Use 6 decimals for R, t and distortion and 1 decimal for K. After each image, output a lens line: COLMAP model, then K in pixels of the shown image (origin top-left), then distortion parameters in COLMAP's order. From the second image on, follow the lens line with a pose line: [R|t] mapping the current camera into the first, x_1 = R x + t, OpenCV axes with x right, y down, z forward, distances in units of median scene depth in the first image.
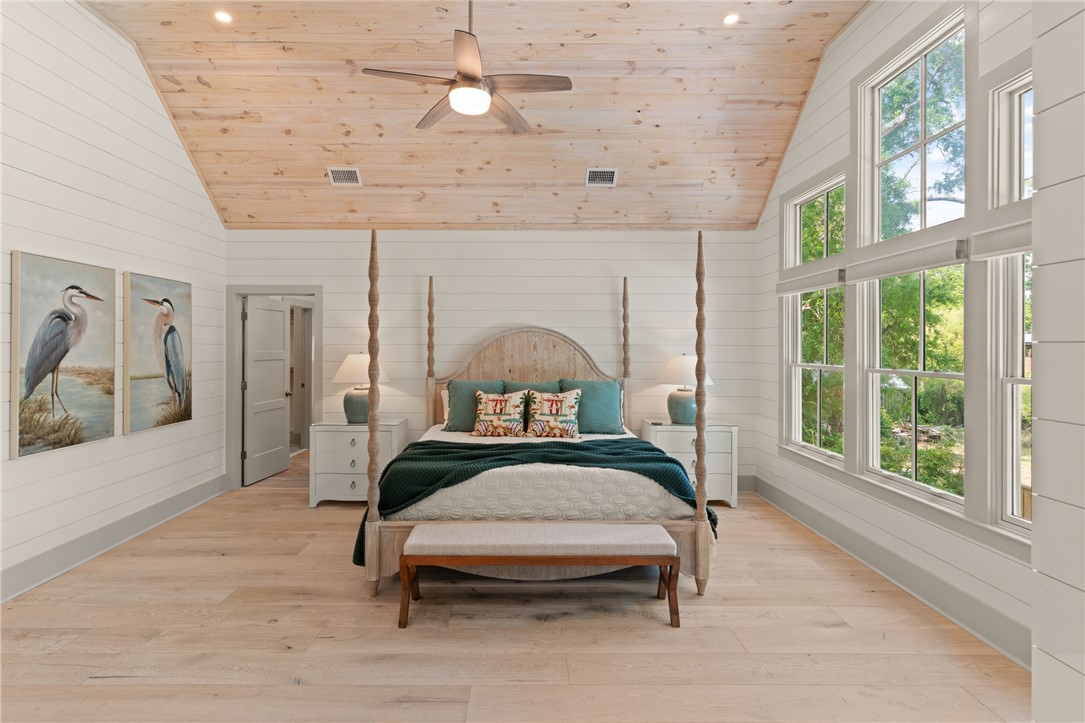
lens RADIAL K [[523.1, 0, 521.4], [0, 523.1, 348.9], [0, 0, 1]] dist [-0.000348, 0.002457]
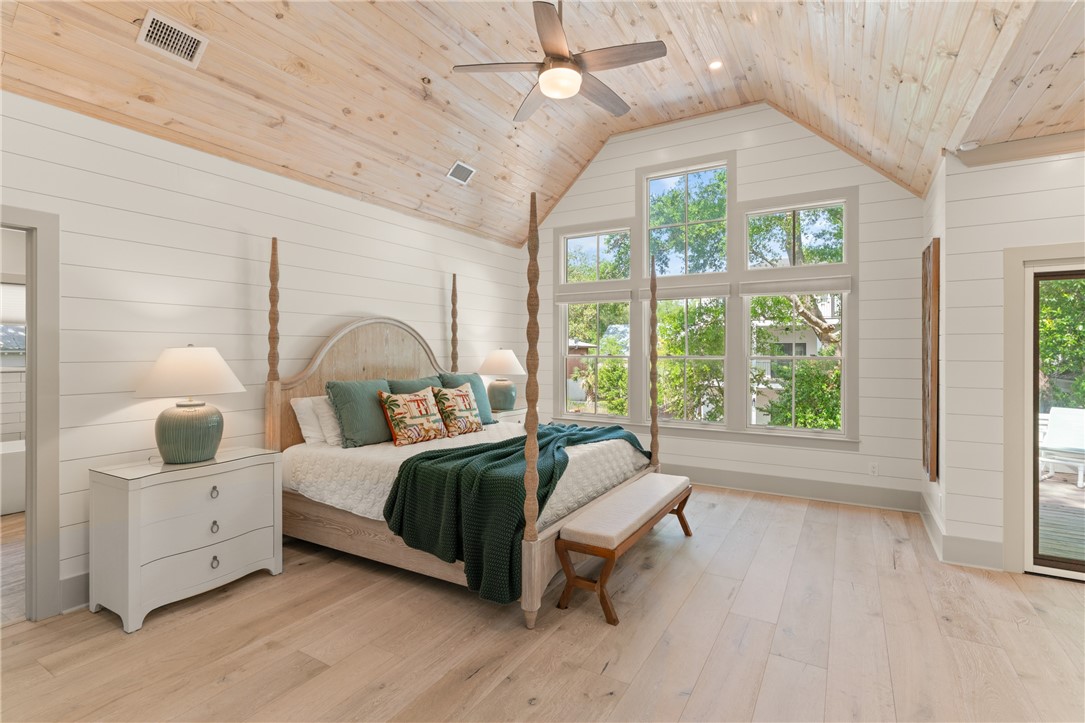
lens RADIAL K [[523.1, 0, 540.8], [0, 523.1, 352.2], [0, 0, 1]] dist [-0.000348, 0.002457]
pose [[0.506375, -0.001101, 0.862313, -0.654170], [0.011069, 0.999925, -0.005223, 0.024829], [-0.862242, 0.012190, 0.506349, 0.369297]]
